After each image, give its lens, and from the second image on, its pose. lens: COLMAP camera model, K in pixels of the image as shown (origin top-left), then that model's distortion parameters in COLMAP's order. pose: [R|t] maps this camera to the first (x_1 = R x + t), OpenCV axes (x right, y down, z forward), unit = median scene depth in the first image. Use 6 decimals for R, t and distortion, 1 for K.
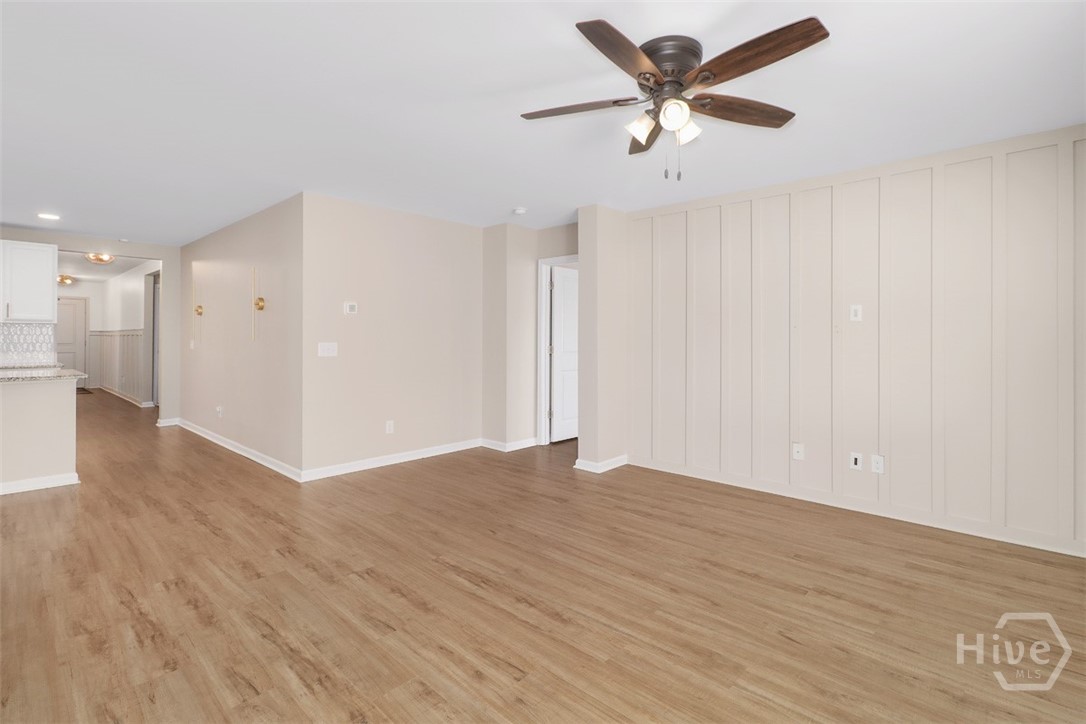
lens RADIAL K [[510.4, 0, 540.8], [0, 510.4, 339.8], [0, 0, 1]] dist [0.002590, -0.000045]
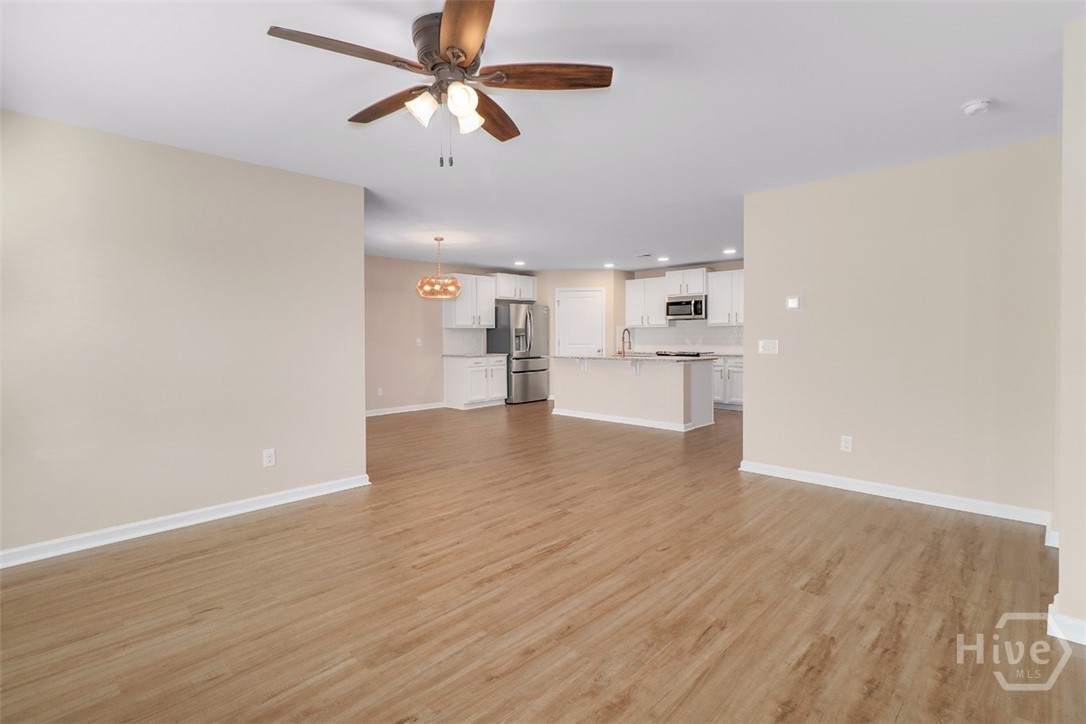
lens RADIAL K [[510.4, 0, 540.8], [0, 510.4, 339.8], [0, 0, 1]] dist [0.002590, -0.000045]
pose [[-0.015988, 0.006804, -0.999849, 1.091776], [-0.001177, 0.999976, 0.006823, -0.002759], [0.999871, 0.001286, -0.015980, 1.066049]]
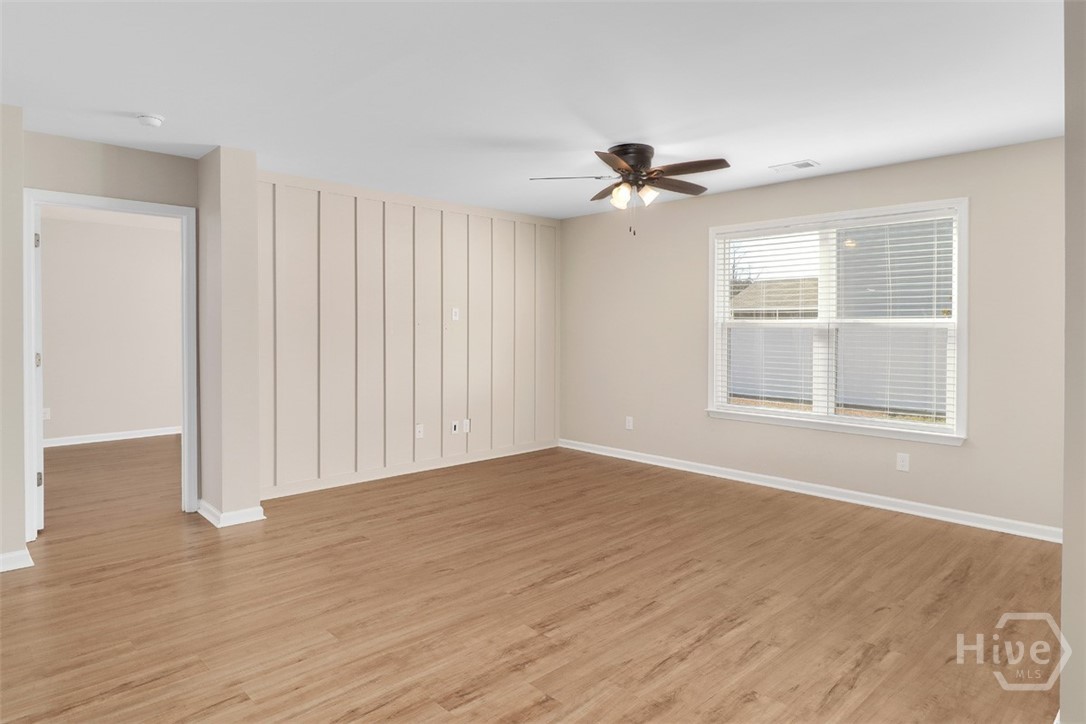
lens RADIAL K [[640.8, 0, 542.8], [0, 640.8, 334.2], [0, 0, 1]] dist [0.000187, -0.000538]
pose [[0.051367, -0.014639, 0.998573, -1.517347], [0.003410, 0.999889, 0.014482, -0.035681], [-0.998674, 0.002661, 0.051411, 1.049111]]
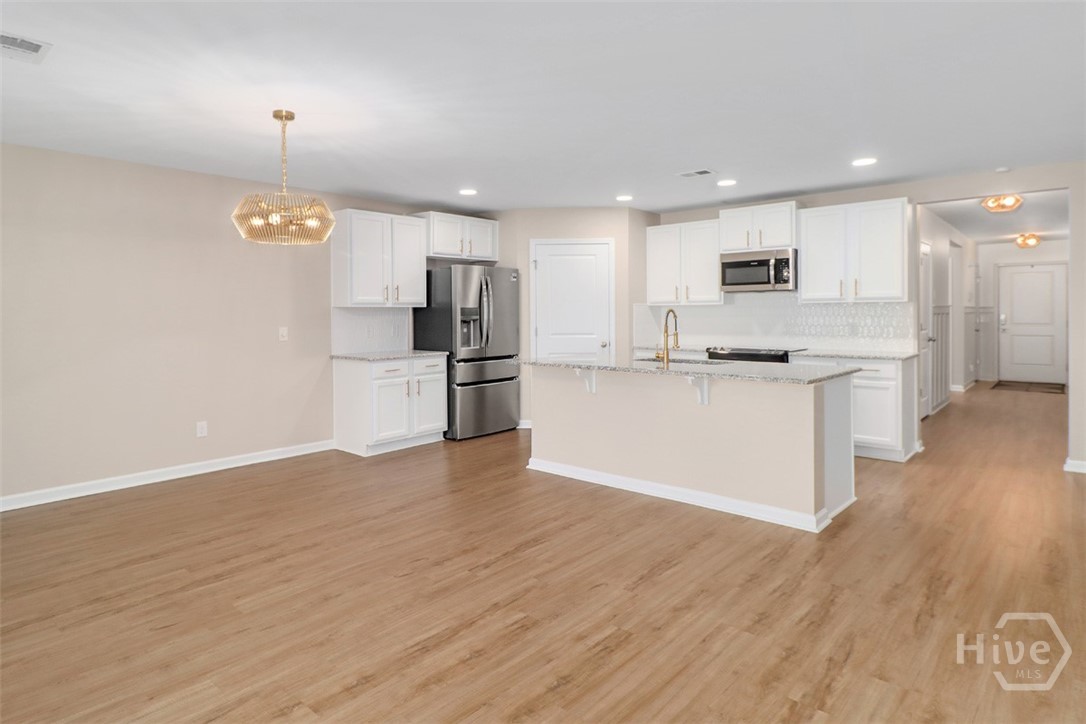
lens RADIAL K [[606.7, 0, 517.2], [0, 606.7, 315.6], [0, 0, 1]] dist [0.002319, 0.000515]
pose [[0.004481, 0.002271, -0.999987, -0.131352], [0.000946, 0.999997, 0.002275, -0.034648], [0.999990, -0.000957, 0.004479, 1.040825]]
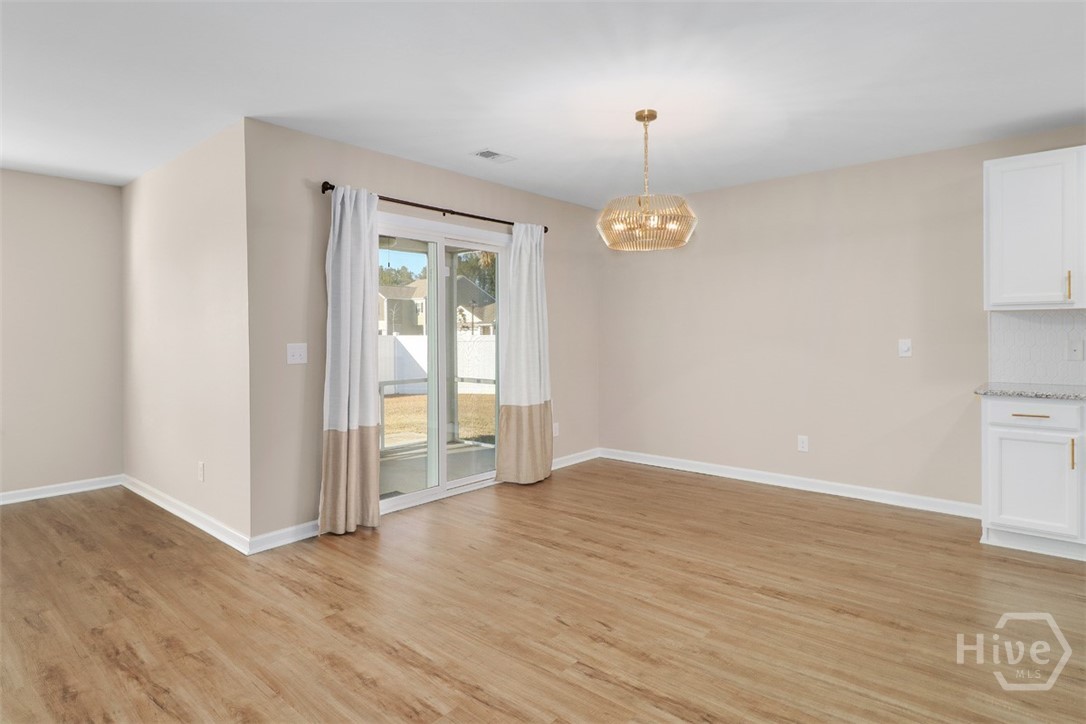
lens RADIAL K [[594.4, 0, 560.8], [0, 594.4, 334.1], [0, 0, 1]] dist [0.003017, -0.000606]
pose [[-0.998766, 0.002240, -0.049608, -1.334934], [0.001699, 0.999939, 0.010944, -0.021016], [0.049629, 0.010847, -0.998709, 1.870232]]
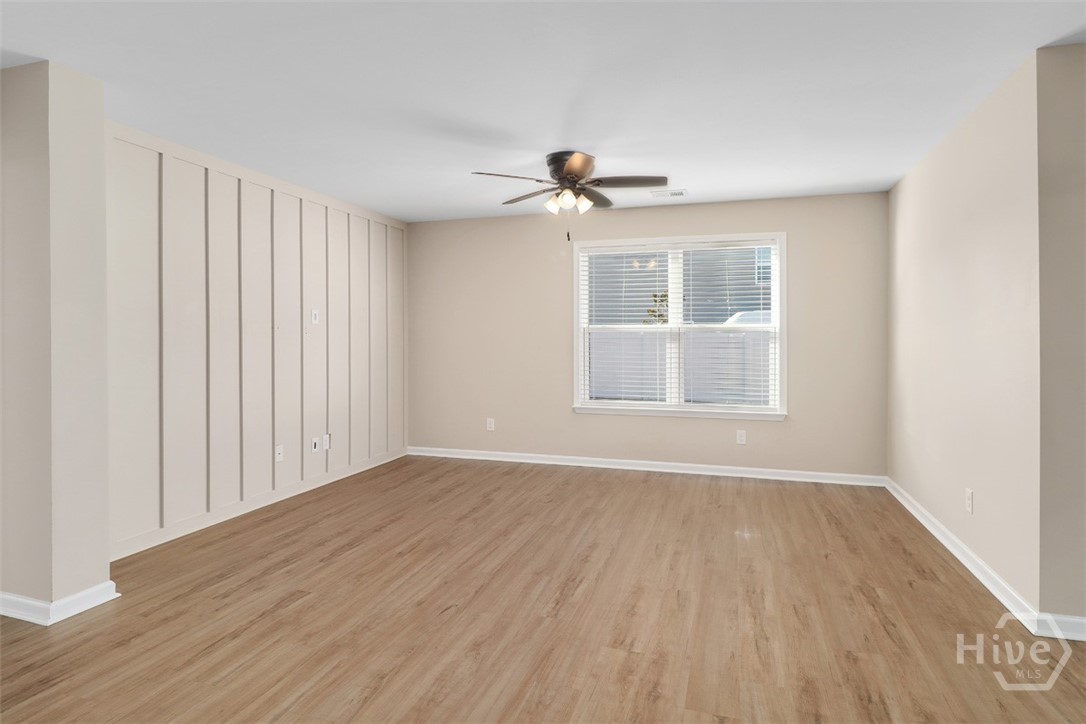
lens RADIAL K [[570.3, 0, 563.4], [0, 570.3, 340.0], [0, 0, 1]] dist [0.001286, 0.000606]
pose [[-0.445355, -0.008310, 0.895316, -1.192521], [0.004900, 0.999919, 0.011718, -0.018973], [-0.895341, 0.009605, -0.445278, 1.622489]]
